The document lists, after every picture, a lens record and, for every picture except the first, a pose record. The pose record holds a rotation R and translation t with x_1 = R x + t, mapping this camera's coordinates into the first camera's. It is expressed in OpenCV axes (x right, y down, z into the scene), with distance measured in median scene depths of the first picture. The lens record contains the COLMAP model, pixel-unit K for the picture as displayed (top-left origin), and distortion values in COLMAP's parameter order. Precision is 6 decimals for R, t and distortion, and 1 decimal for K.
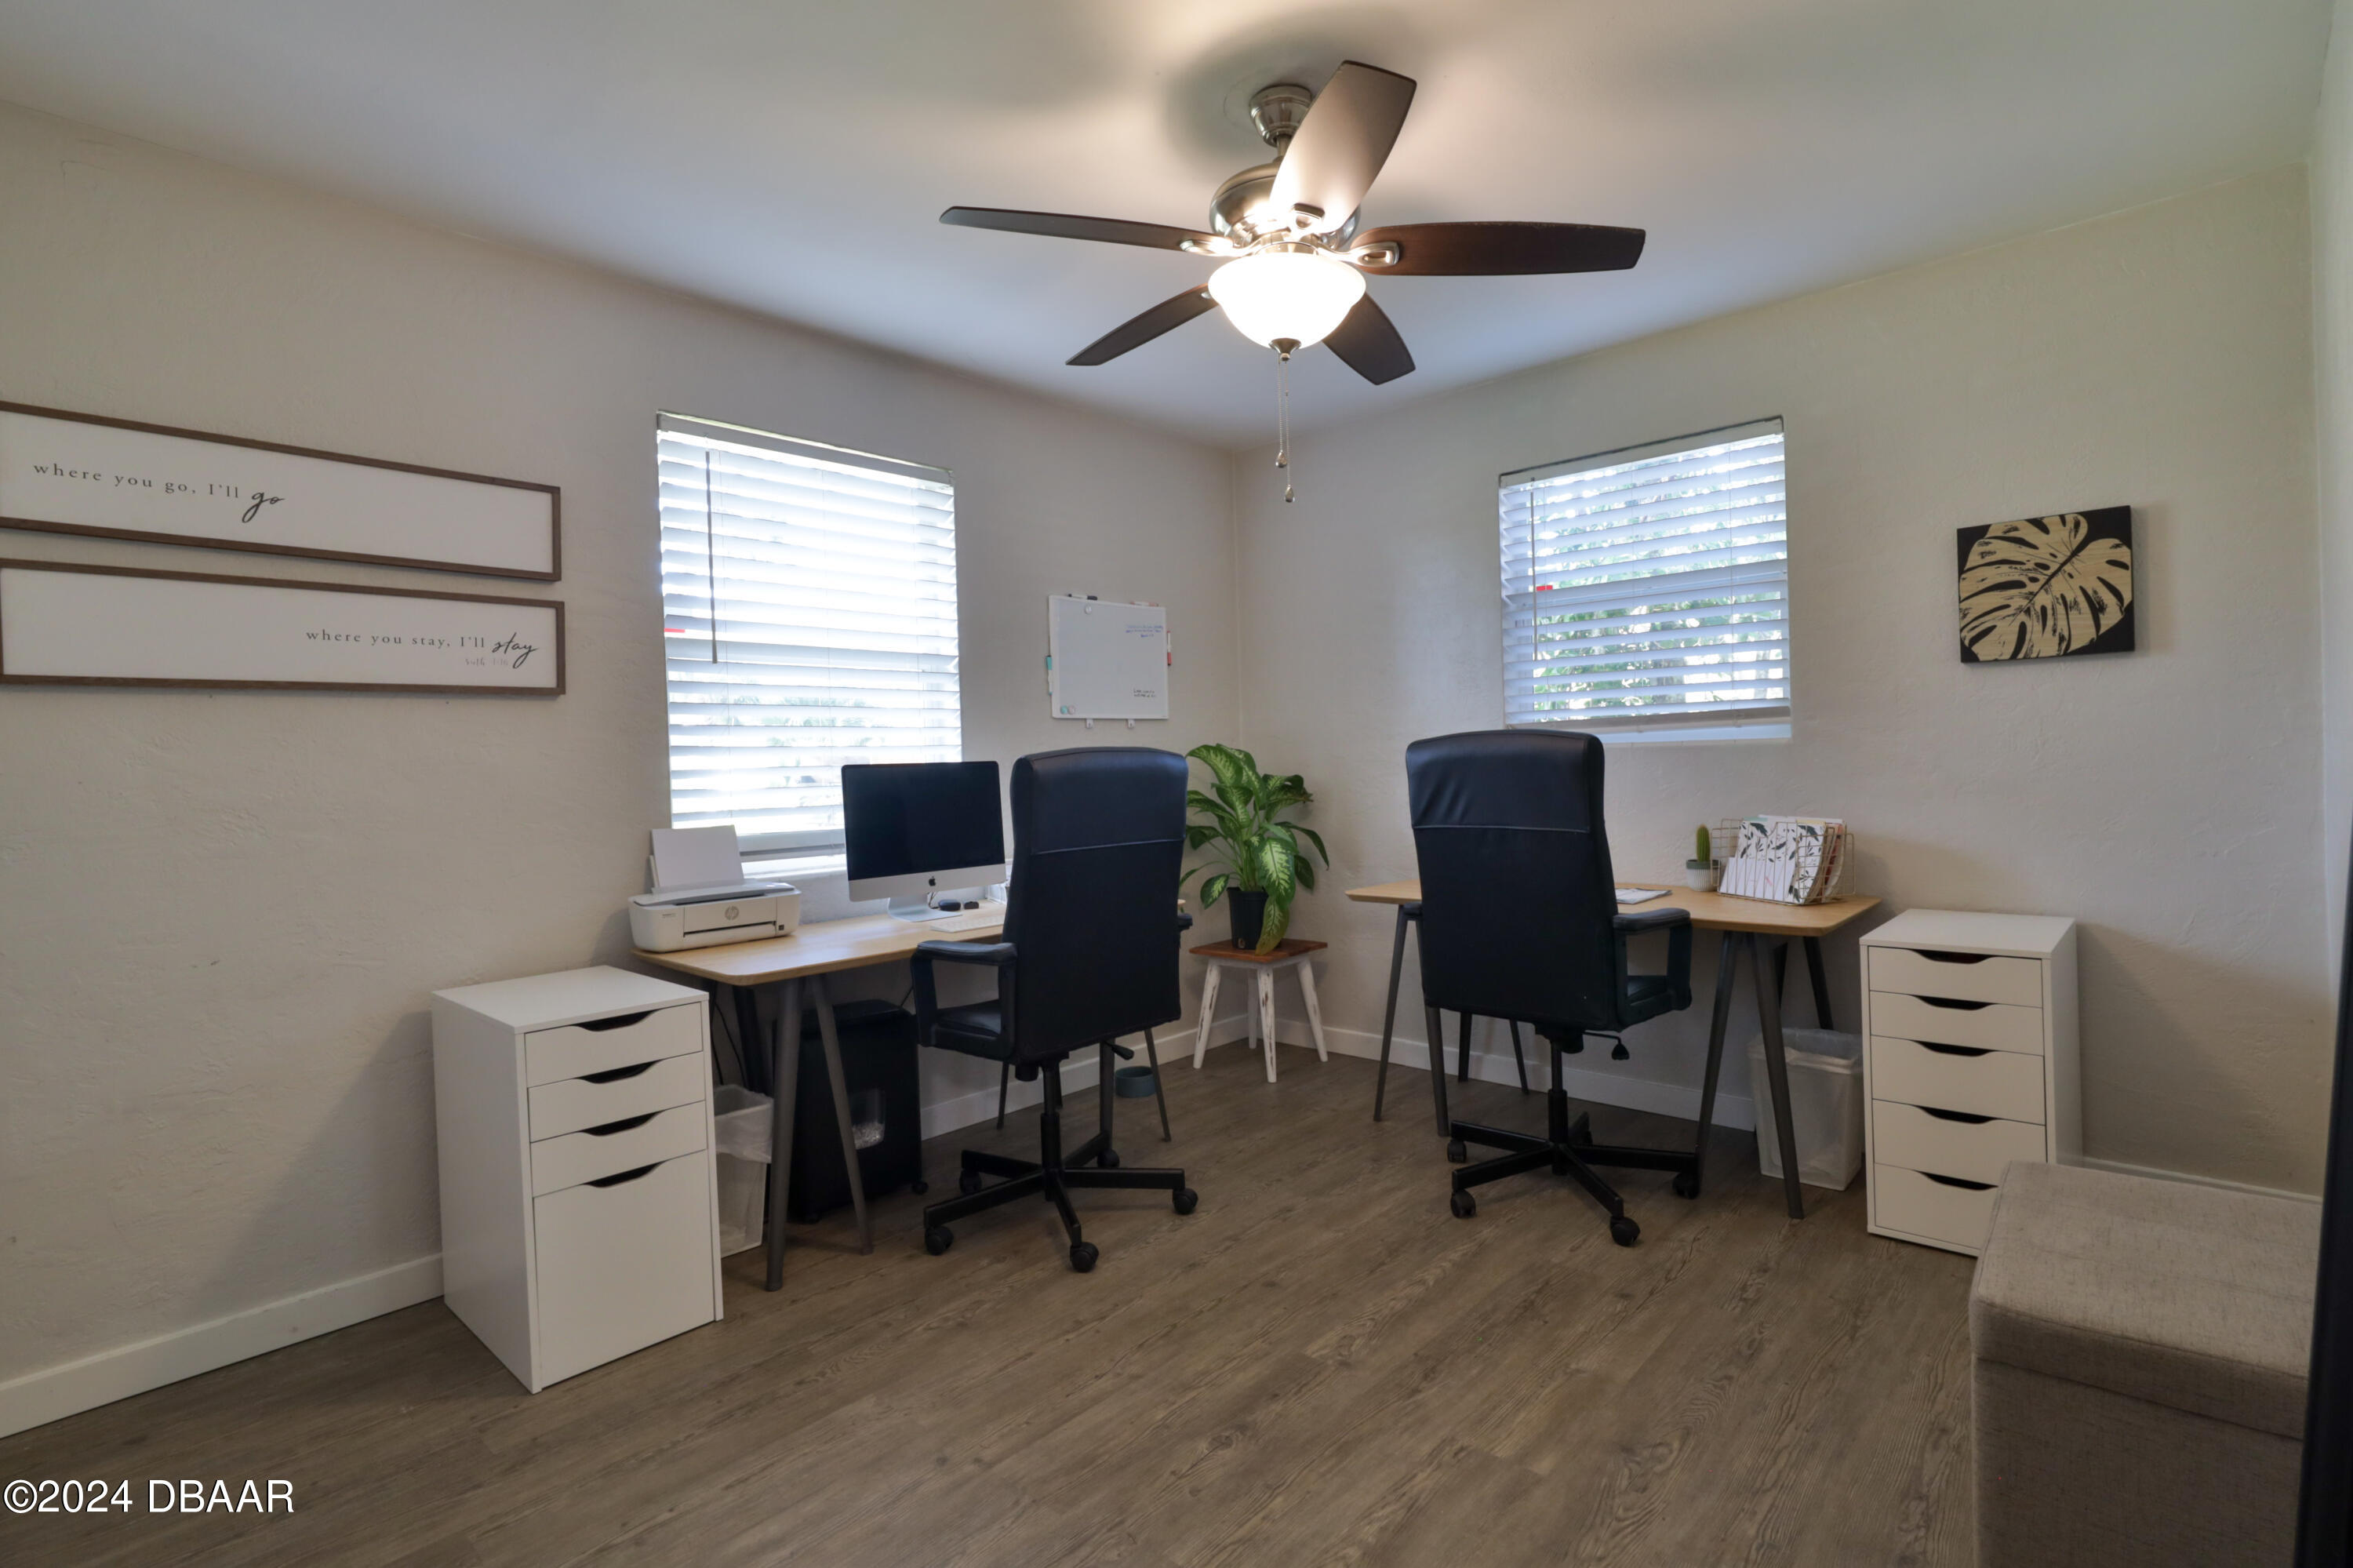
lens RADIAL K [[1117.6, 0, 1176.5], [0, 1117.6, 784.0], [0, 0, 1]] dist [0.001407, 0.000251]
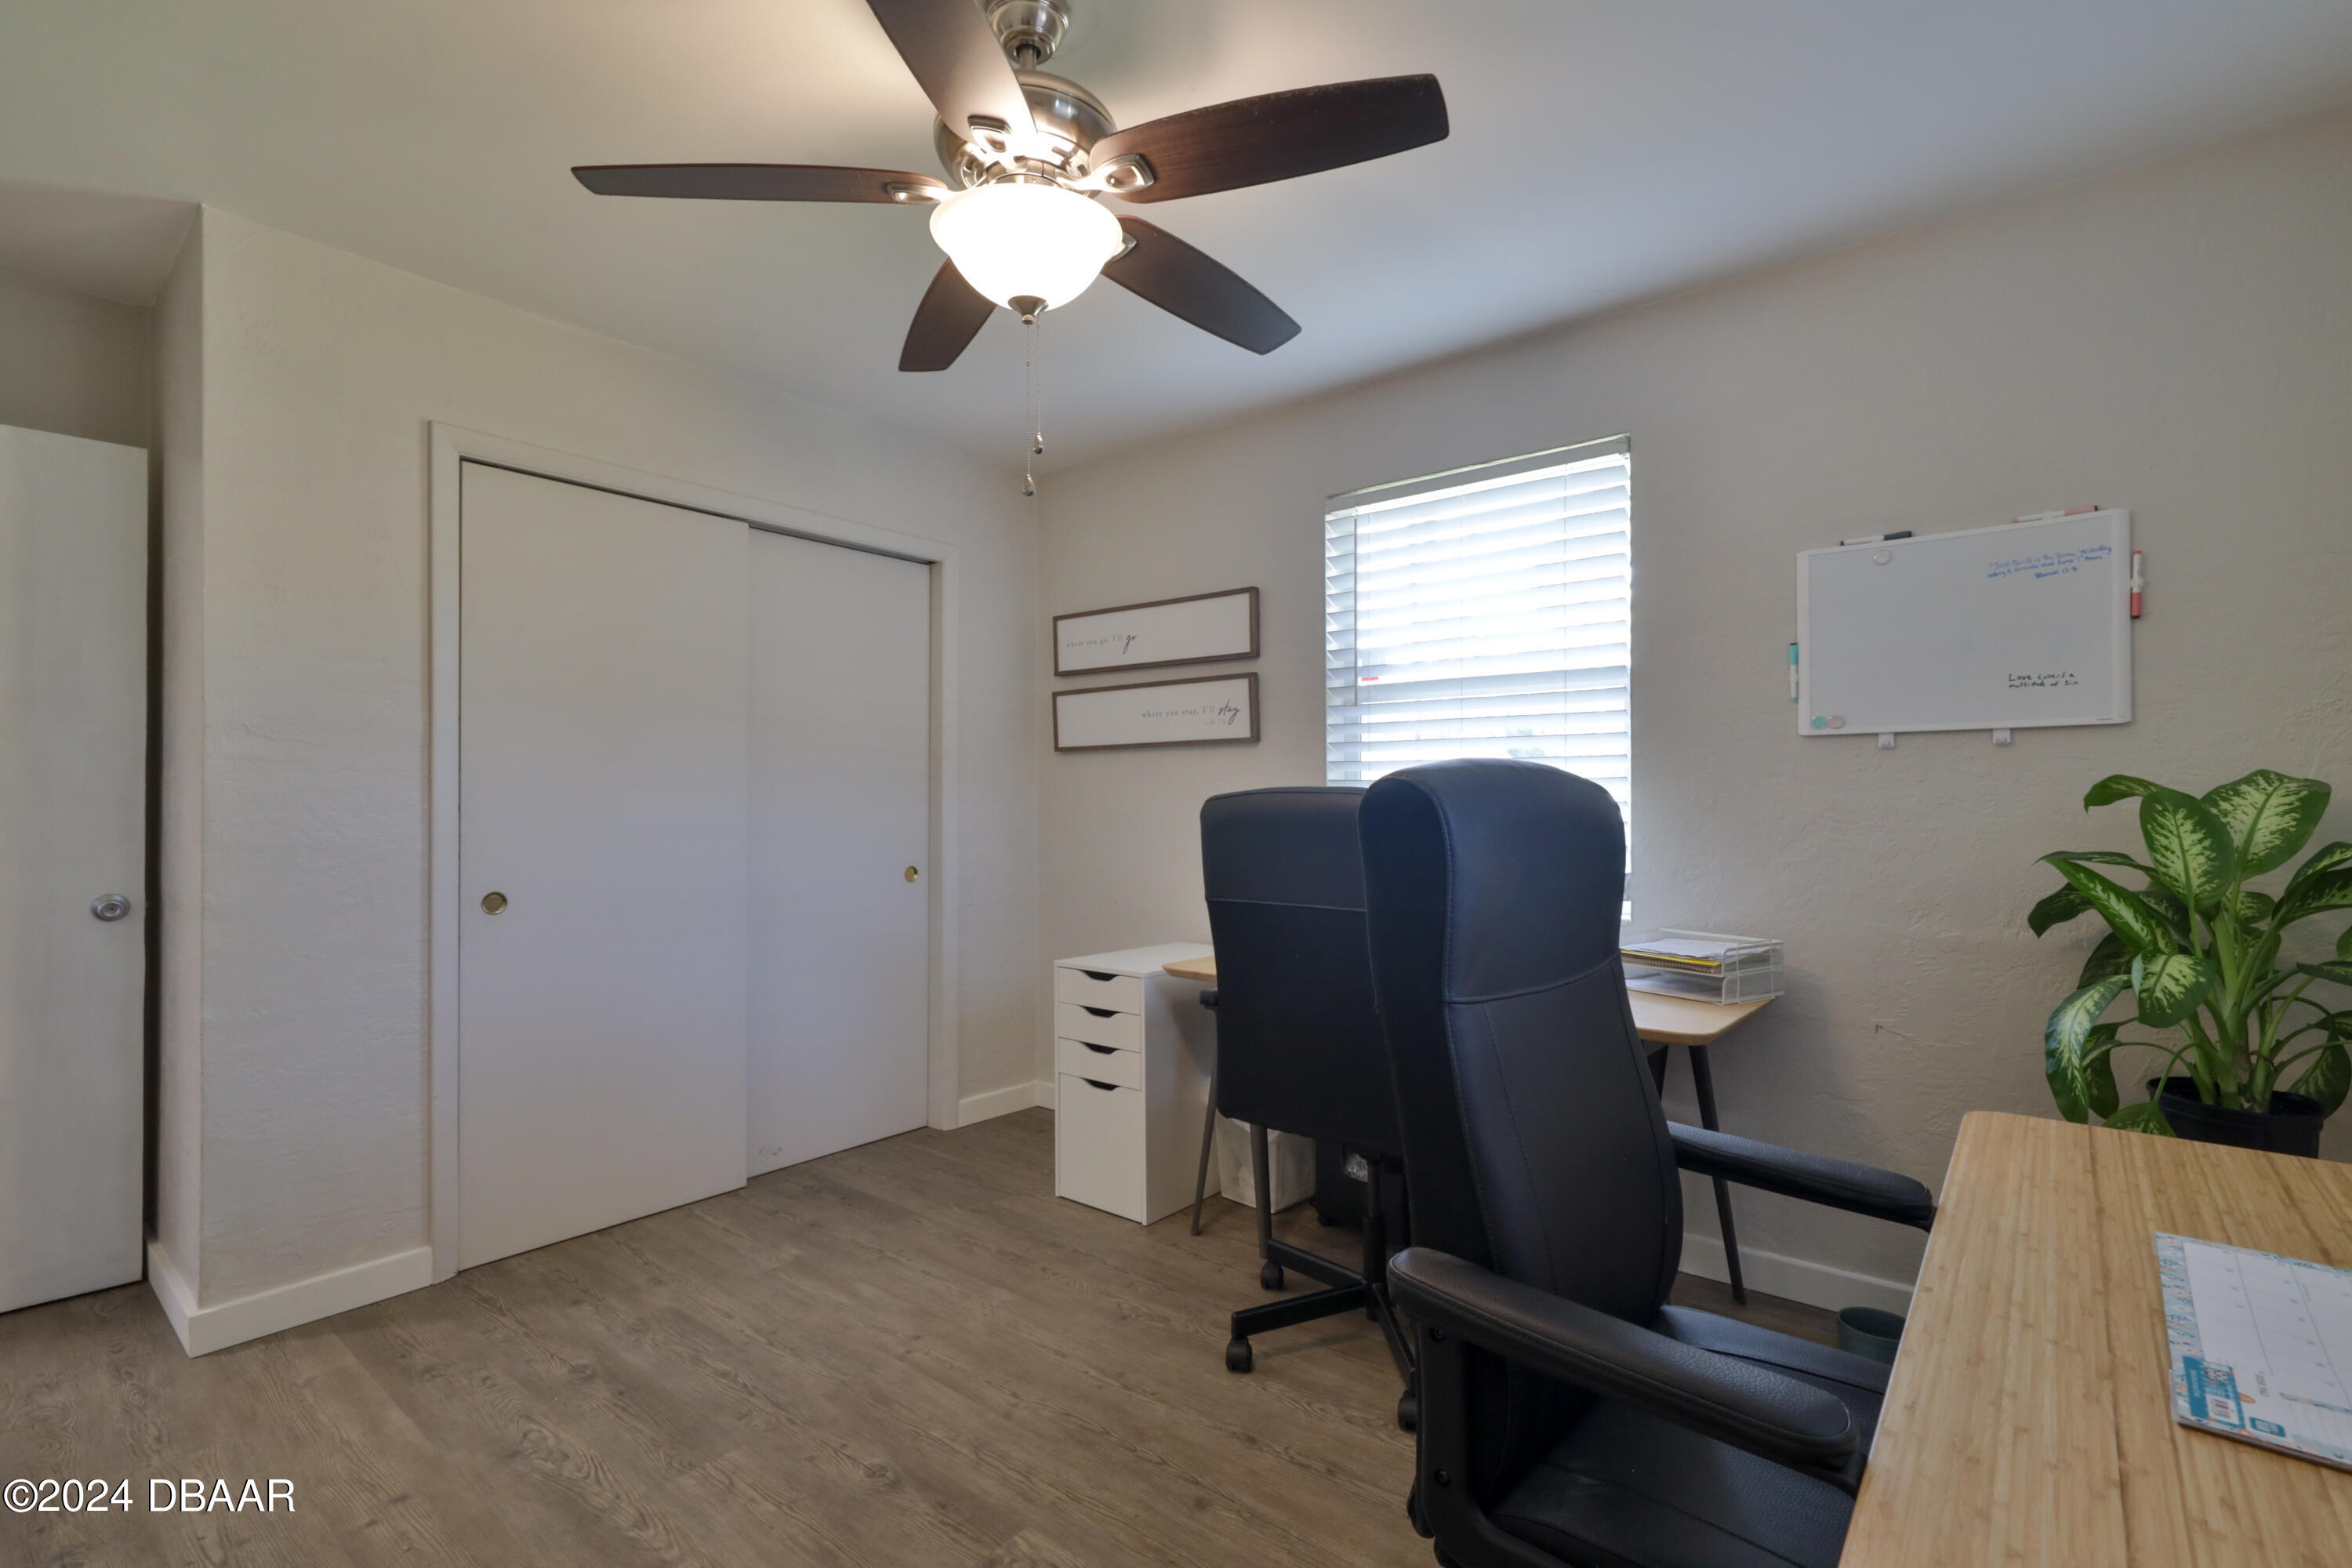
lens RADIAL K [[1033.7, 0, 1169.0], [0, 1033.7, 802.7], [0, 0, 1]] dist [0.002068, 0.000197]
pose [[0.069479, 0.028658, -0.997172, 0.712944], [-0.020223, 0.999422, 0.027314, -0.041696], [0.997378, 0.018268, 0.070019, 0.856525]]
